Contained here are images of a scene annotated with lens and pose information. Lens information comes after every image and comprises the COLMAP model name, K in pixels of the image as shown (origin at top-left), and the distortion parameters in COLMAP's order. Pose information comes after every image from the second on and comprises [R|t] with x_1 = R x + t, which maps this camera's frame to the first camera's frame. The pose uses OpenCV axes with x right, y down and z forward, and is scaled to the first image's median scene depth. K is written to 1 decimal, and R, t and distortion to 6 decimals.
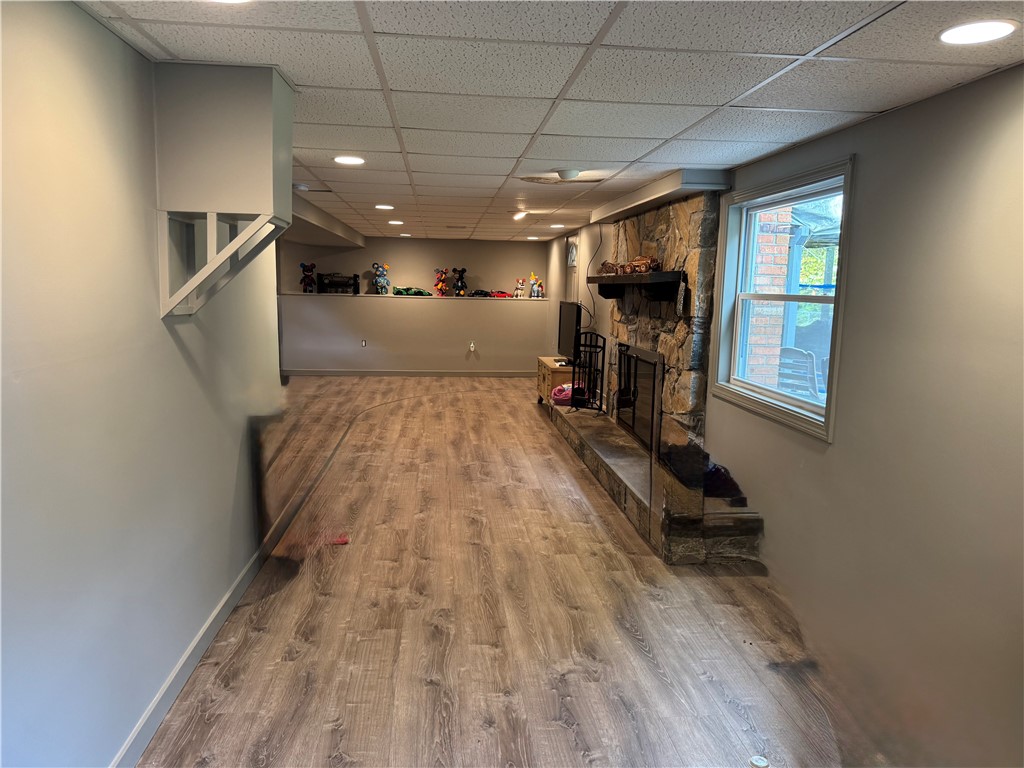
lens RADIAL K [[719.6, 0, 513.6], [0, 719.6, 384.5], [0, 0, 1]] dist [0.108931, -0.002204]
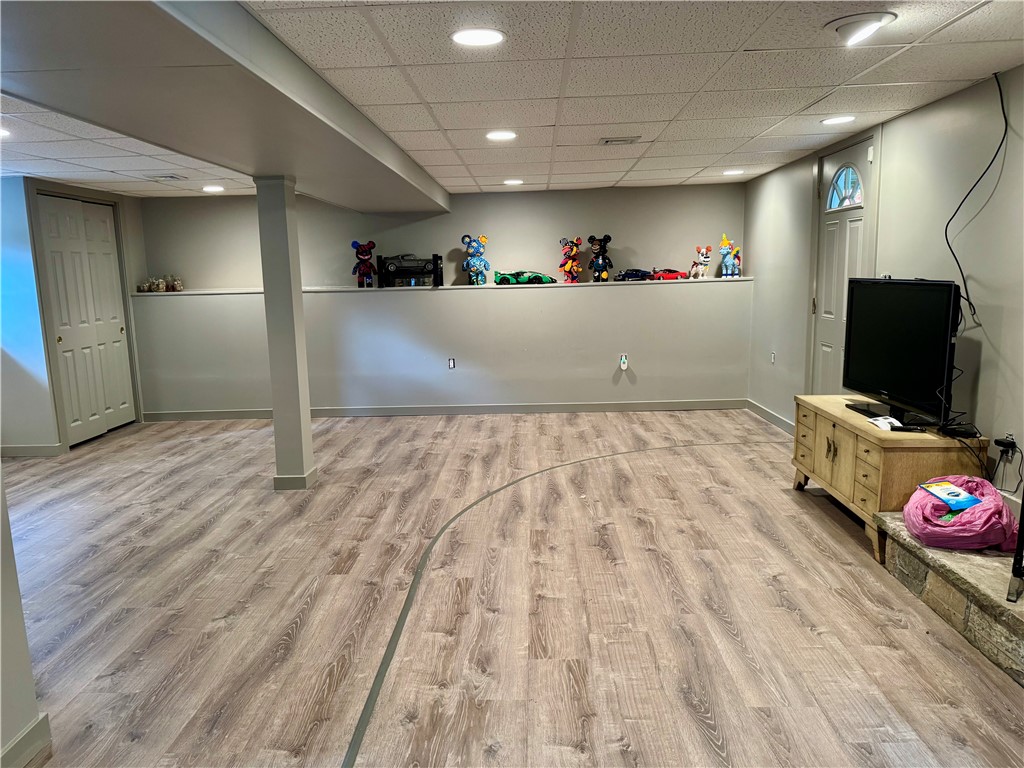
lens RADIAL K [[719.6, 0, 505.3], [0, 719.6, 384.7], [0, 0, 1]] dist [0.108931, -0.002204]
pose [[0.988922, -0.025354, -0.146253, -0.068257], [0.027989, 0.999480, 0.015987, -0.046508], [0.145772, -0.019903, 0.989118, 0.378933]]
